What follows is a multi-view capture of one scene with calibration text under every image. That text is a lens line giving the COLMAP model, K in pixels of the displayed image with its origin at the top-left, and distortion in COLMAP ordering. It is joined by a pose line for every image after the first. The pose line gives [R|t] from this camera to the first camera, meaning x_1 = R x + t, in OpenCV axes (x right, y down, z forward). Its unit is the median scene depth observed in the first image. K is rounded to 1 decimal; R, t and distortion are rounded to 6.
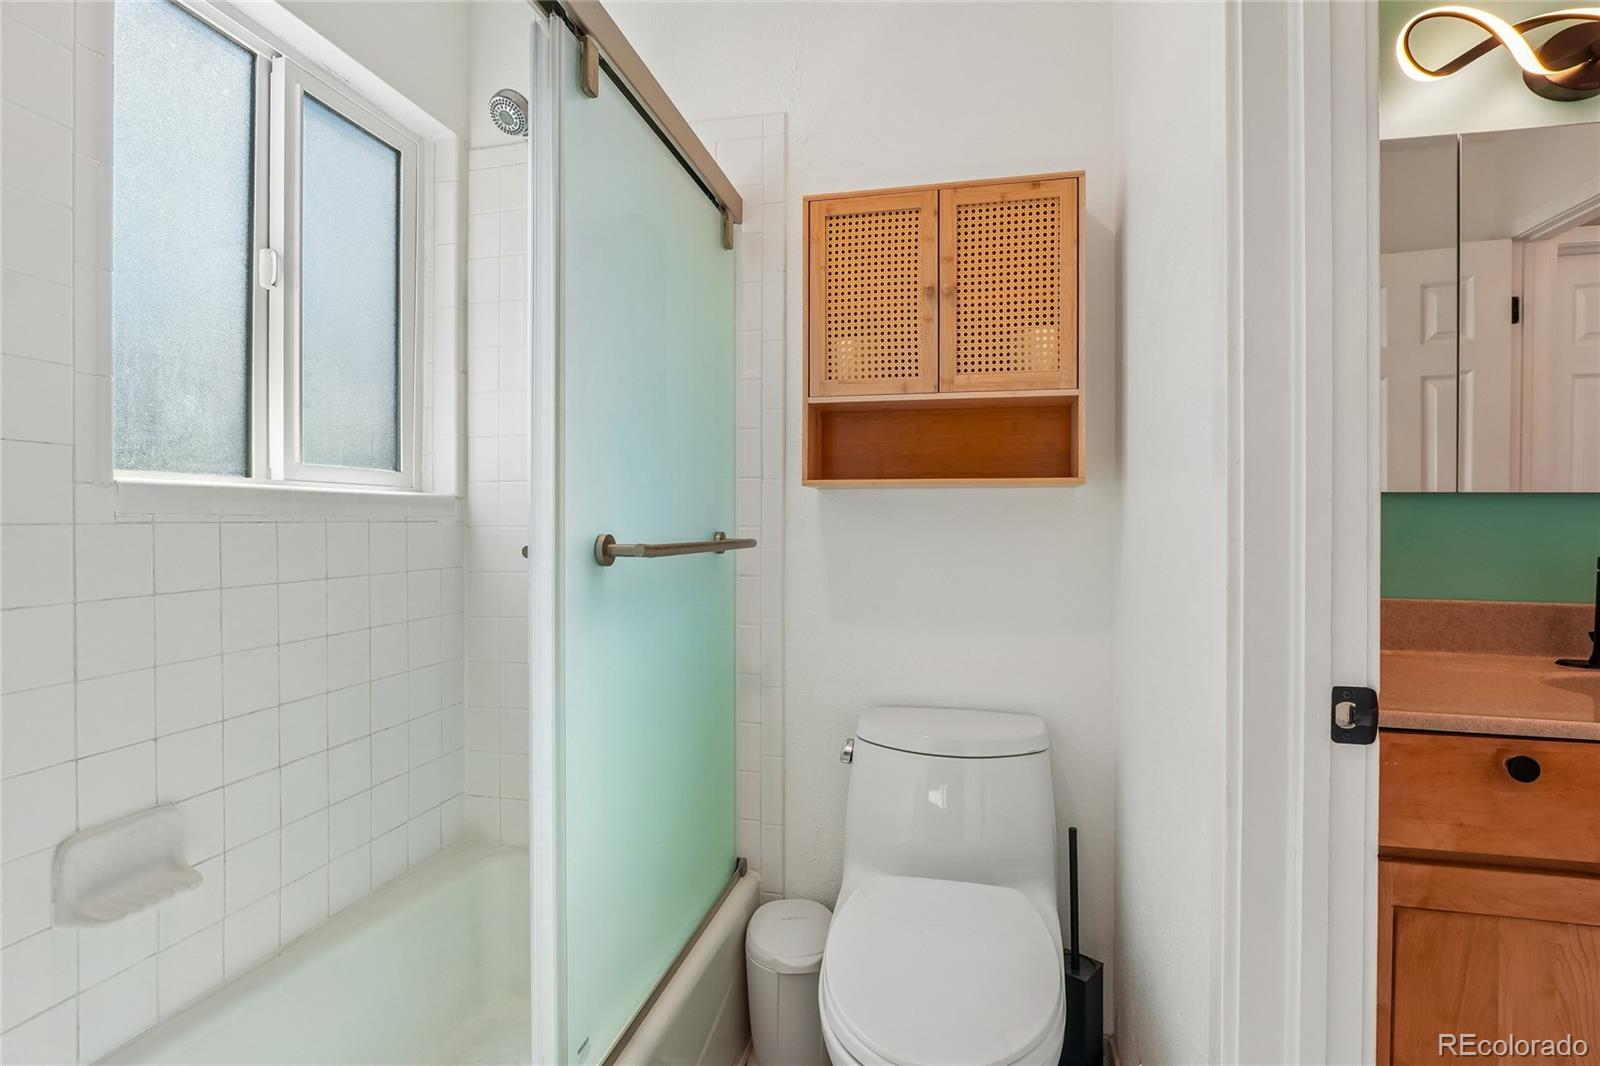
lens RADIAL K [[784.0, 0, 805.3], [0, 784.0, 533.3], [0, 0, 1]] dist [-0.030417, 0.007451]
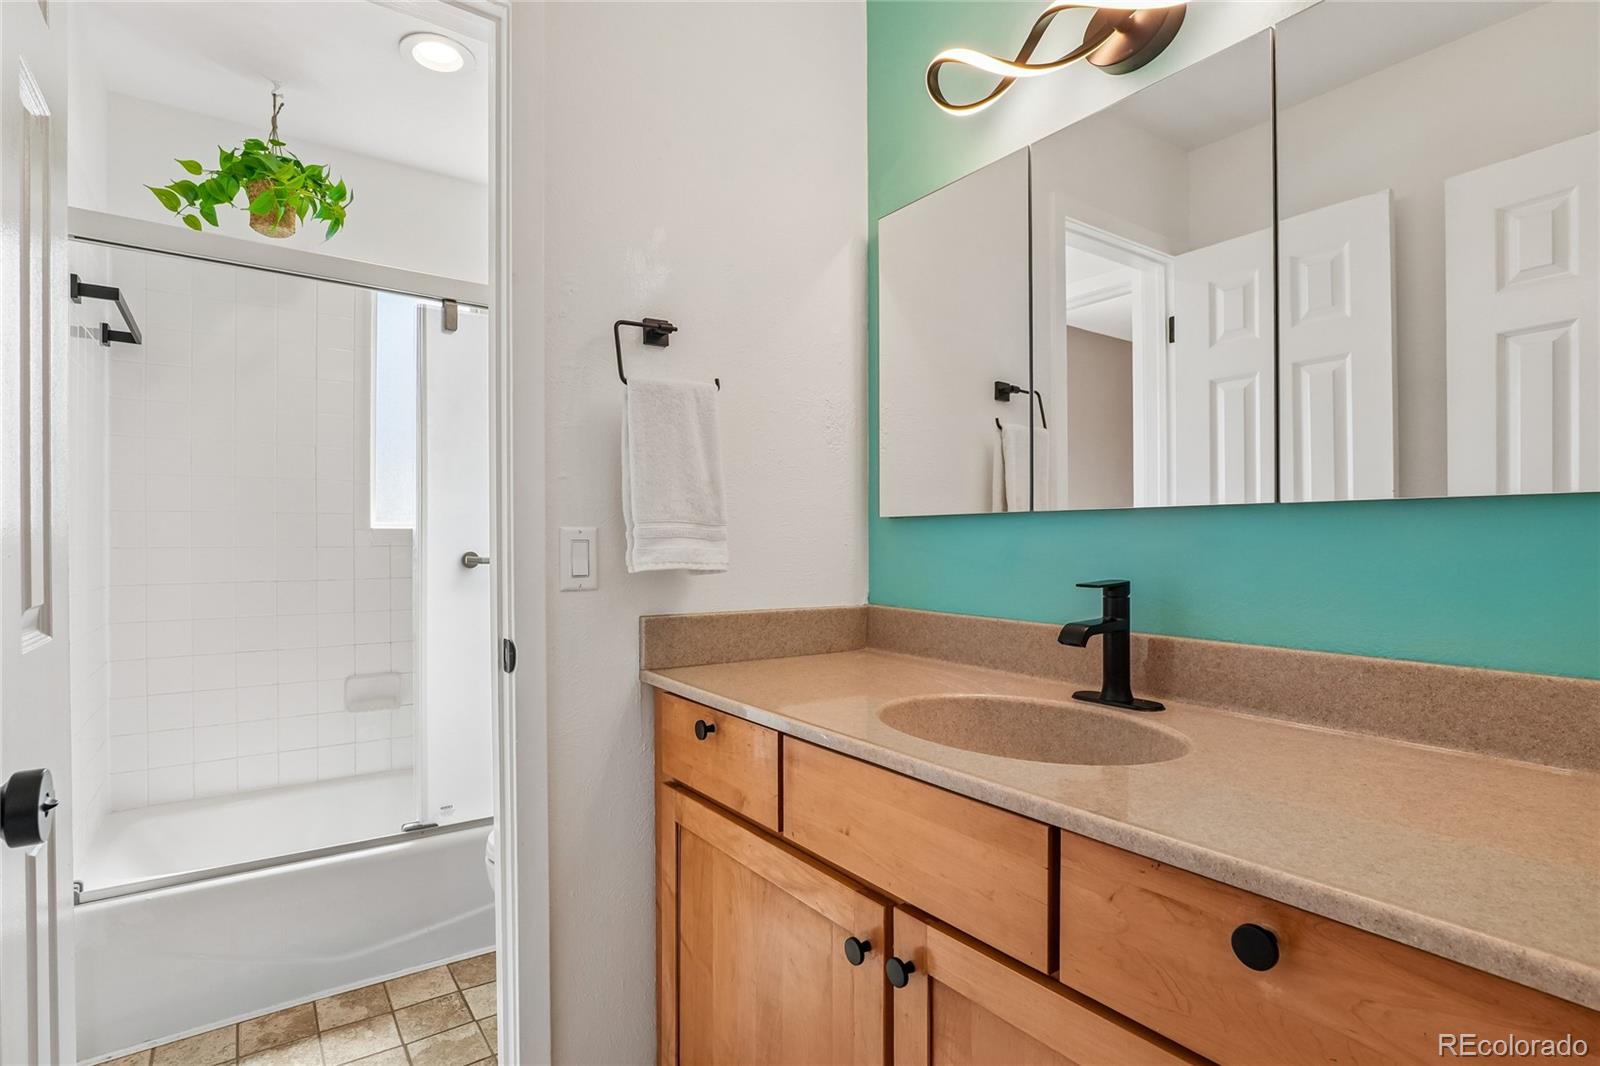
lens RADIAL K [[784.0, 0, 805.3], [0, 784.0, 533.3], [0, 0, 1]] dist [-0.030417, 0.007451]
pose [[0.755092, -0.011047, -0.655526, 1.268986], [0.001000, 0.999876, -0.015698, -0.010850], [0.655619, 0.011198, 0.755009, 0.064118]]
